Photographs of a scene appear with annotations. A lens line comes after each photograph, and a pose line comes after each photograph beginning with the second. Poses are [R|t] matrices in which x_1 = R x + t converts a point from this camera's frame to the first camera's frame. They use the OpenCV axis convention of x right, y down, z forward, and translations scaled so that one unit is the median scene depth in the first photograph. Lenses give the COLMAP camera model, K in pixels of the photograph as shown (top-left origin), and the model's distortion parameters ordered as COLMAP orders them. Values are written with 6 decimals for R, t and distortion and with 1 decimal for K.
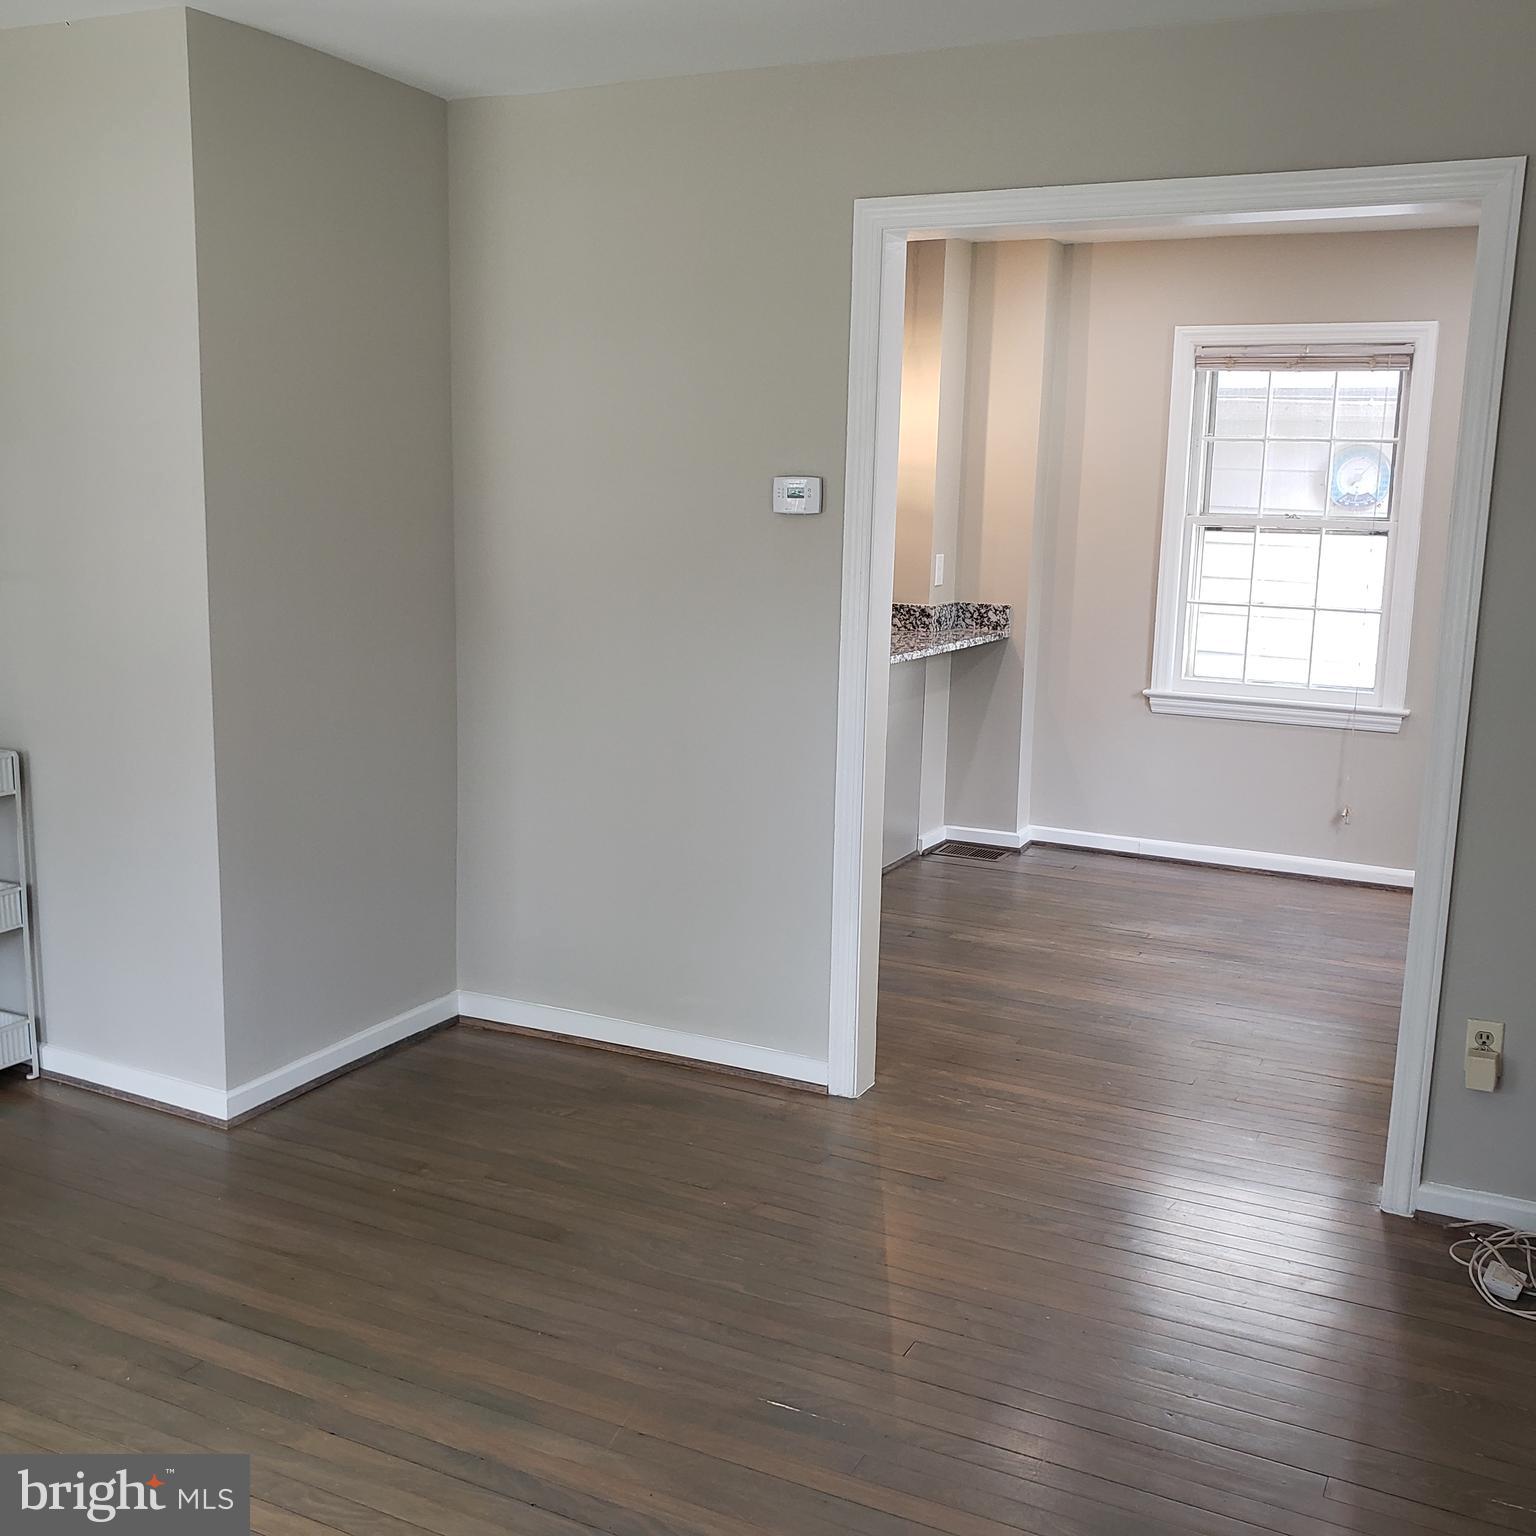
lens RADIAL K [[1622.2, 0, 760.6], [0, 1622.2, 796.2], [0, 0, 1]] dist [0.020018, 0.000000]
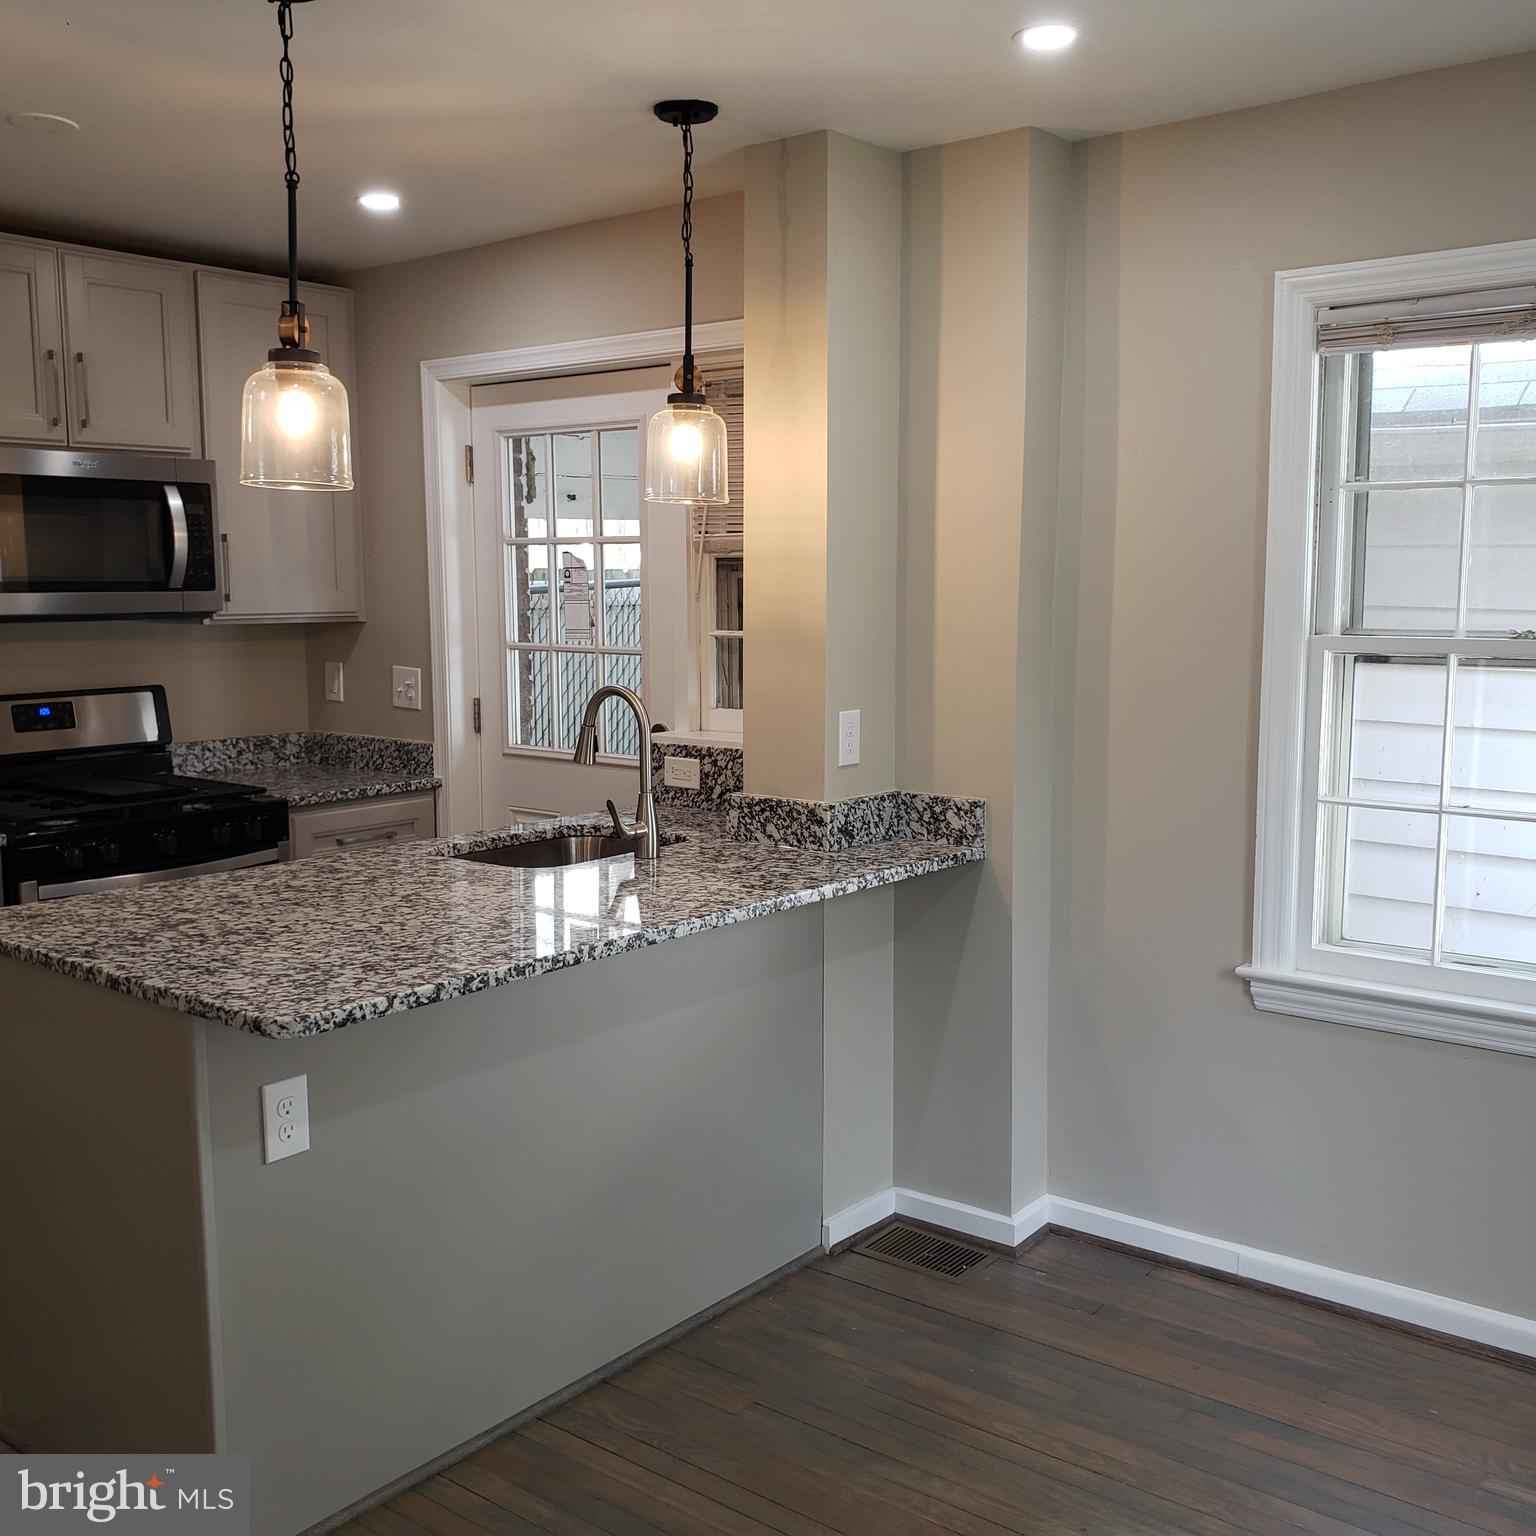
lens RADIAL K [[1622.2, 0, 753.8], [0, 1622.2, 766.9], [0, 0, 1]] dist [0.020018, 0.000000]
pose [[0.979205, 0.002631, -0.202857, 0.189897], [-0.018893, 0.996753, -0.078268, -0.085593], [0.201992, 0.080473, 0.976075, 0.456939]]
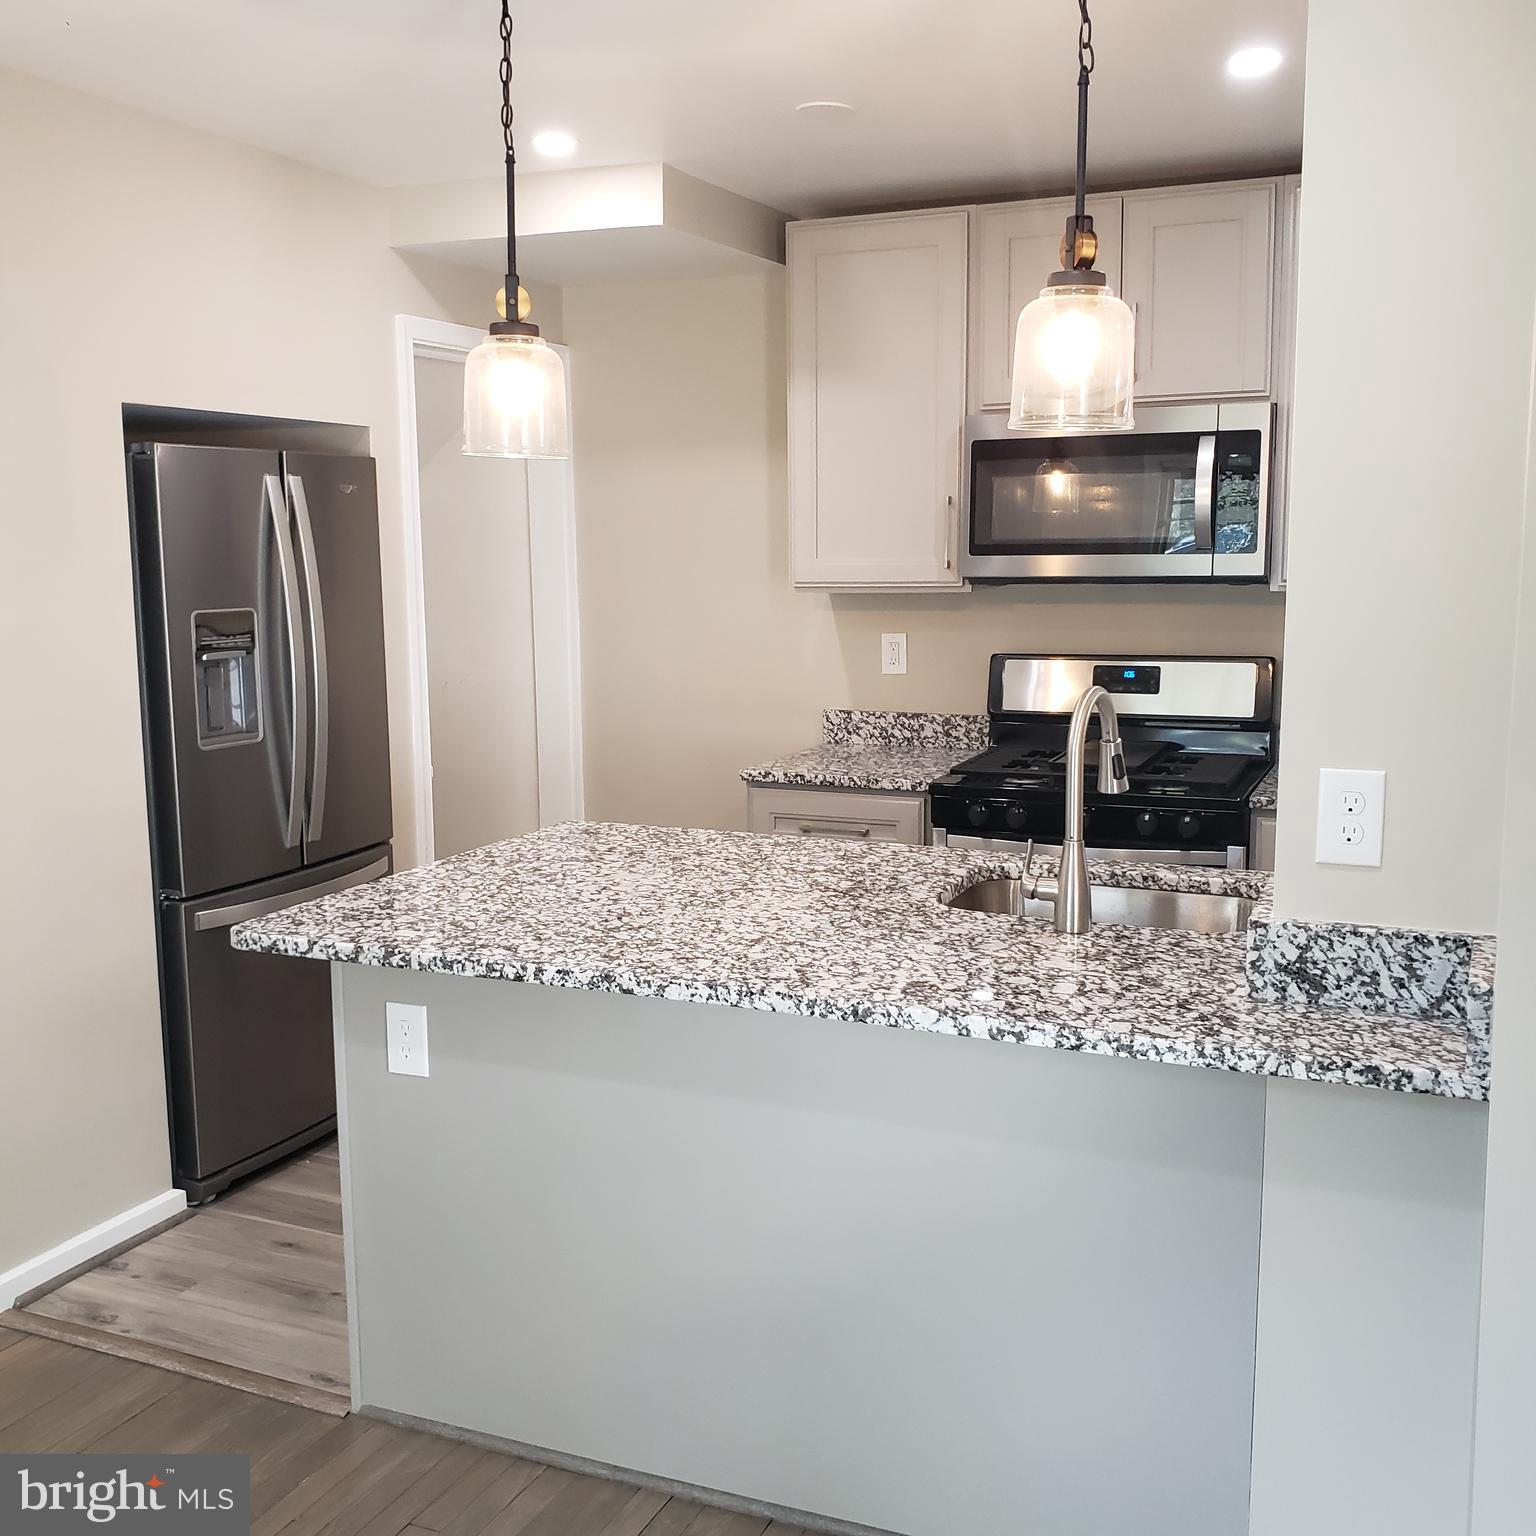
lens RADIAL K [[1622.2, 0, 772.4], [0, 1622.2, 761.1], [0, 0, 1]] dist [0.020018, 0.000000]
pose [[0.045244, 0.115746, -0.992248, 0.416820], [-0.182964, 0.977424, 0.105674, -0.162830], [0.982078, 0.176765, 0.065400, 0.867492]]
